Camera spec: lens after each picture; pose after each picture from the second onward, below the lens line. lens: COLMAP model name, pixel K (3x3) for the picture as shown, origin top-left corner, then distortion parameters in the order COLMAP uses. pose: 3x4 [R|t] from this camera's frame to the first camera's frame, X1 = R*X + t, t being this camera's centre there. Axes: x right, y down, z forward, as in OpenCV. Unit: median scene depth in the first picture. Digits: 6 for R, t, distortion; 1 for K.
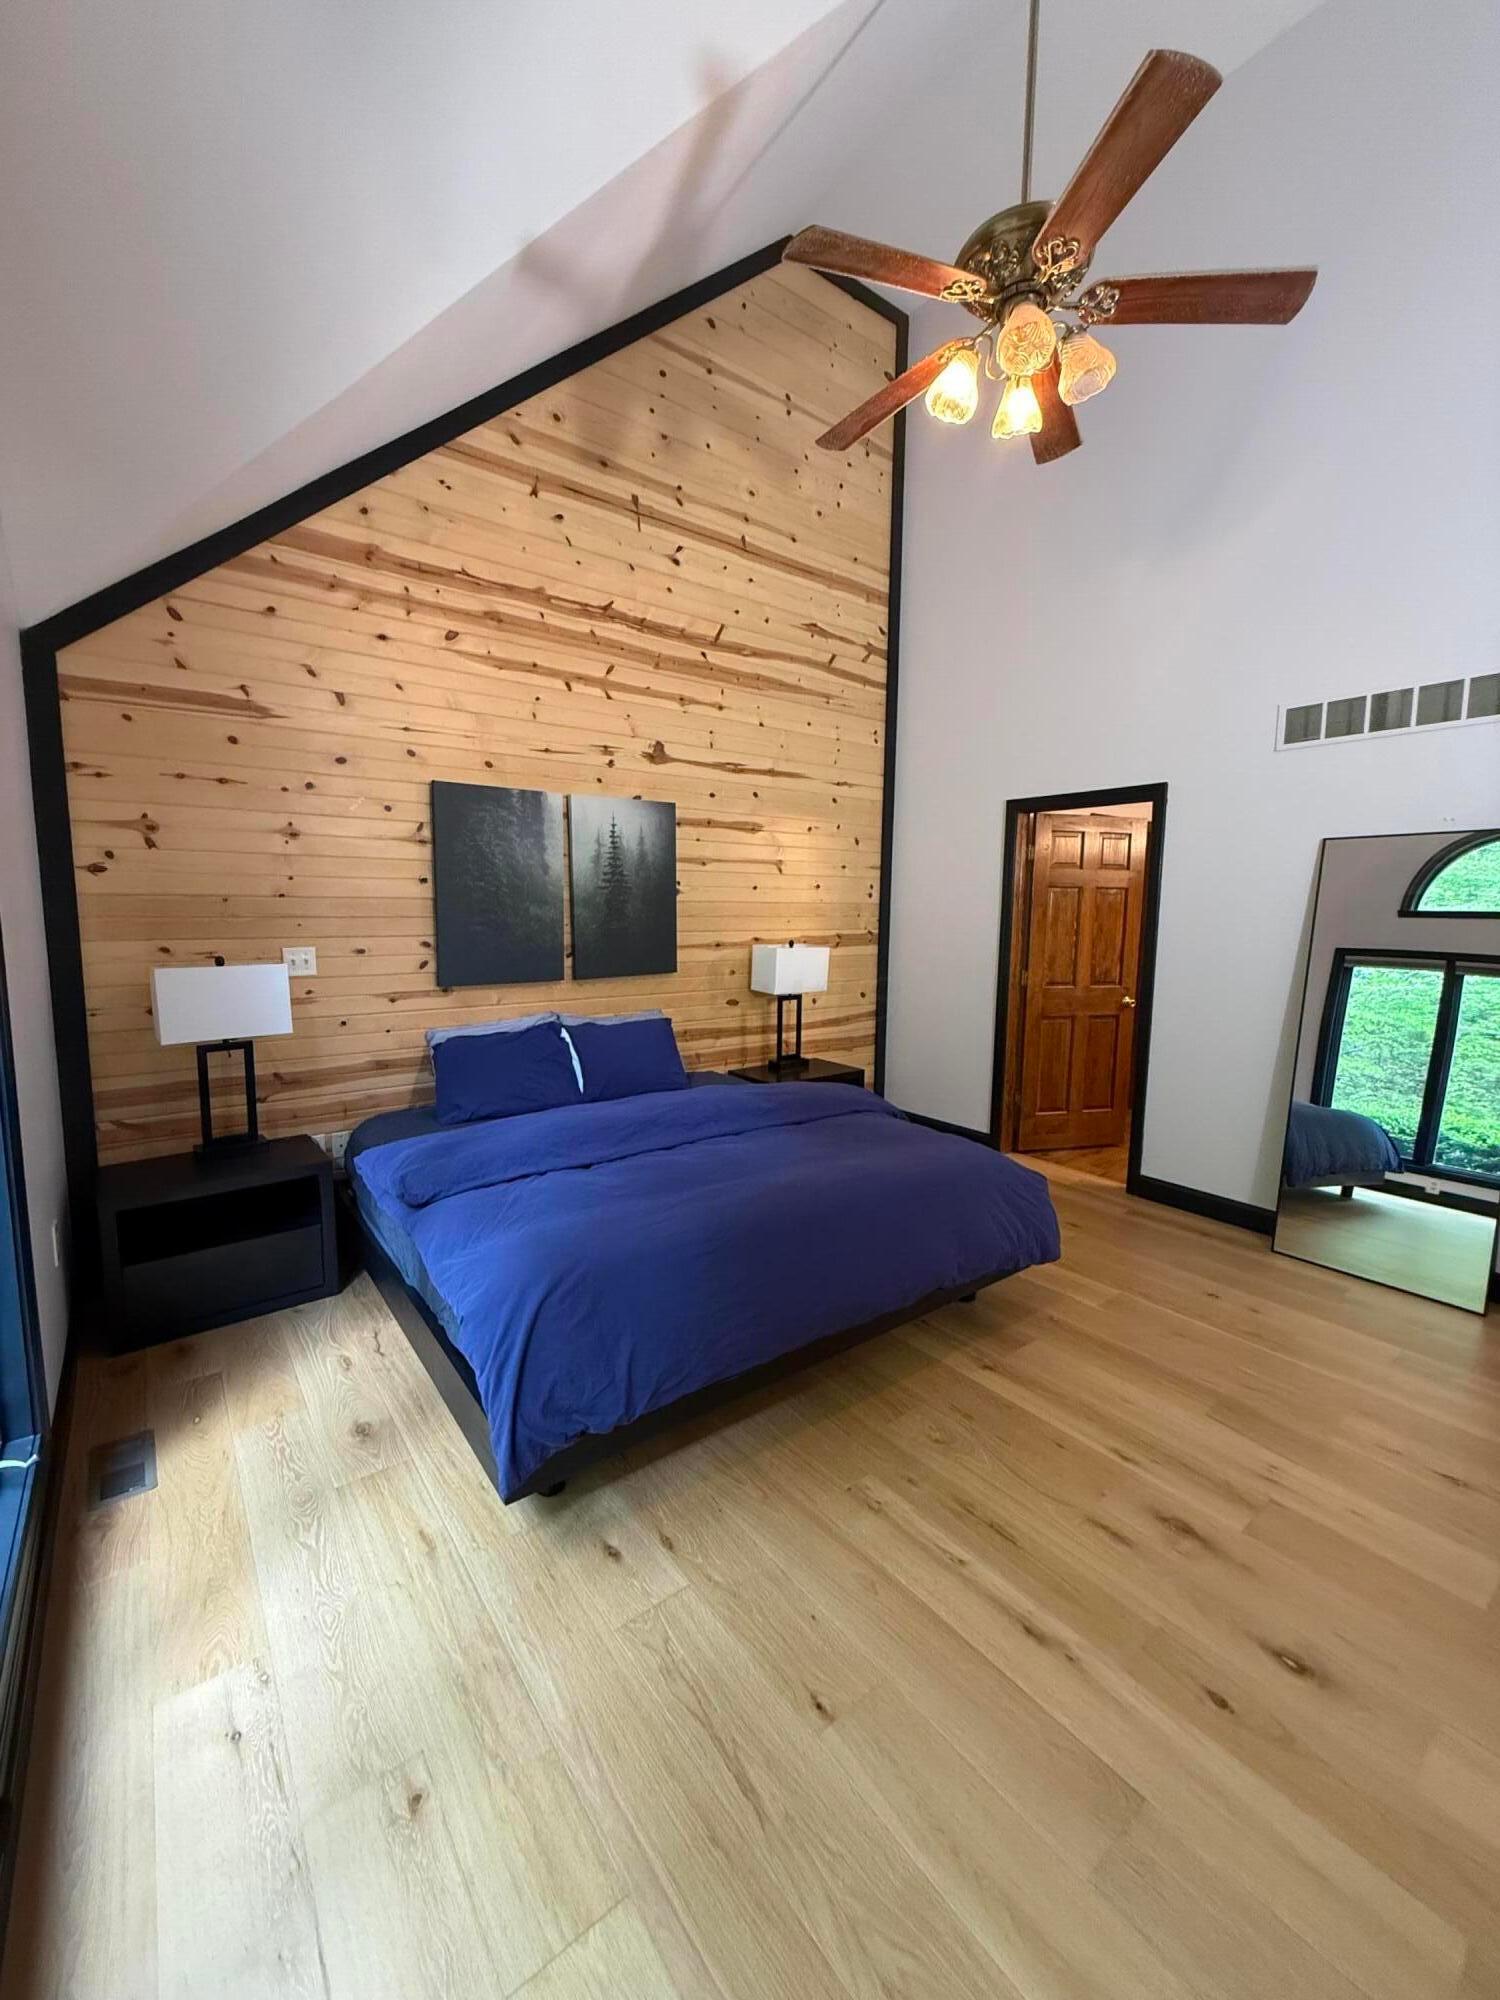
lens RADIAL K [[788.5, 0, 746.3], [0, 788.5, 999.4], [0, 0, 1]] dist [-0.001405, 0.000398]
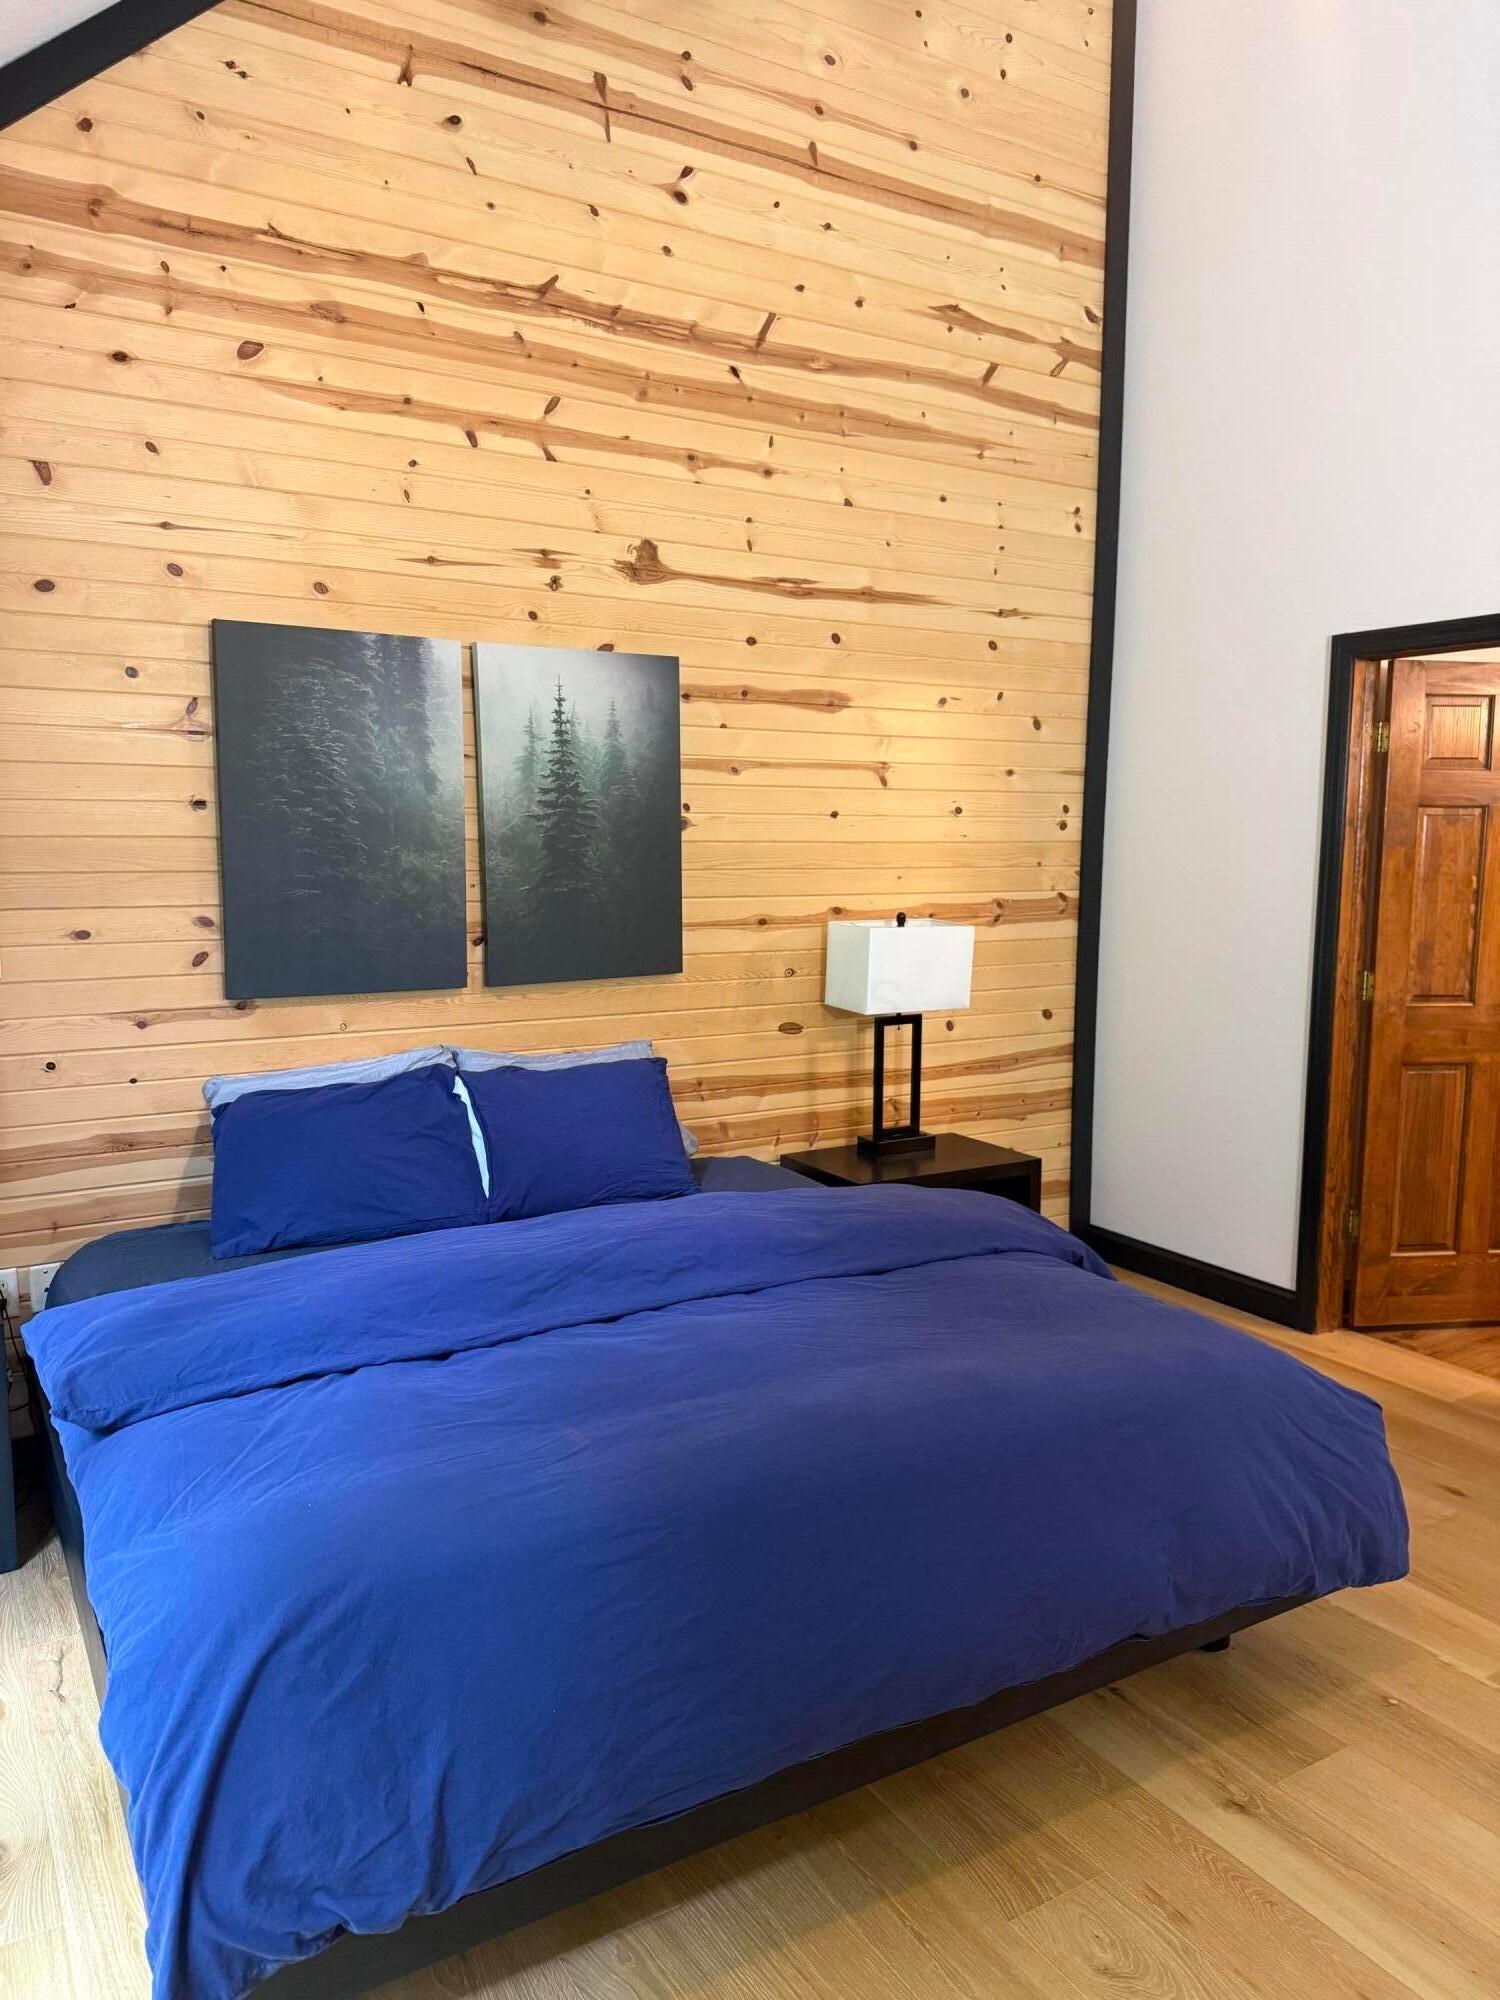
lens RADIAL K [[1396.5, 0, 745.0], [0, 1396.5, 1003.9], [0, 0, 1]] dist [0.037122, -0.041307]
pose [[0.994173, 0.007673, -0.107526, 0.071570], [-0.007840, 0.999969, -0.001132, -0.015632], [0.107514, 0.001968, 0.994202, 0.080509]]
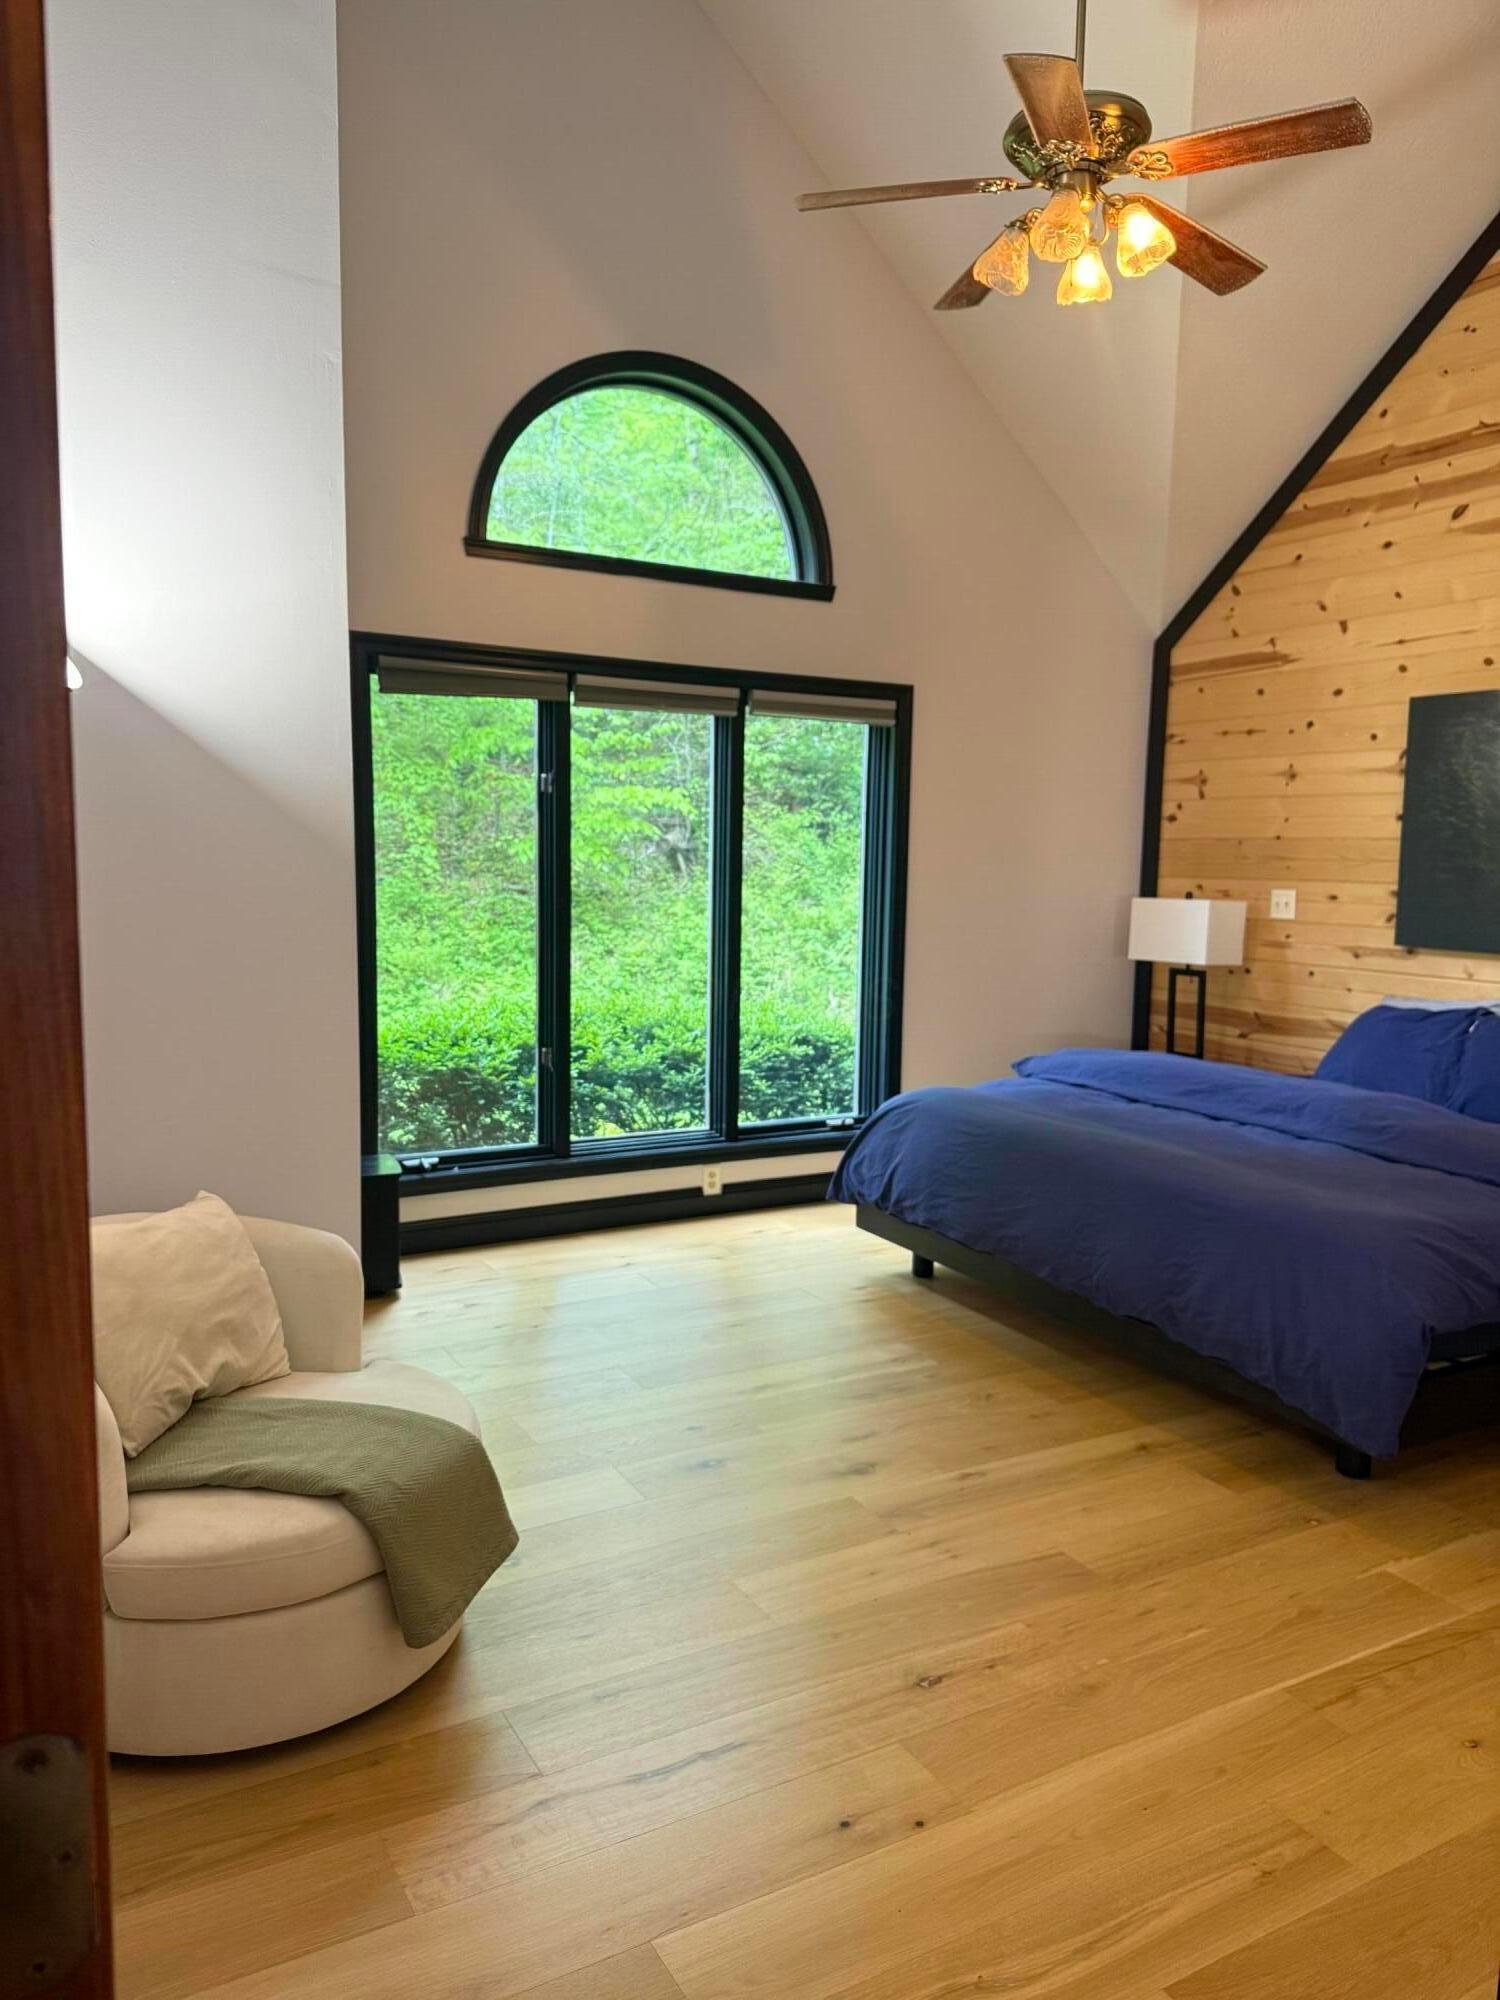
lens RADIAL K [[1396.5, 0, 741.3], [0, 1396.5, 995.9], [0, 0, 1]] dist [0.037122, -0.041307]
pose [[-0.137854, 0.090917, -0.986271, 1.210898], [-0.134364, 0.984856, 0.109567, -0.034726], [0.981296, 0.147623, -0.123550, 0.541030]]
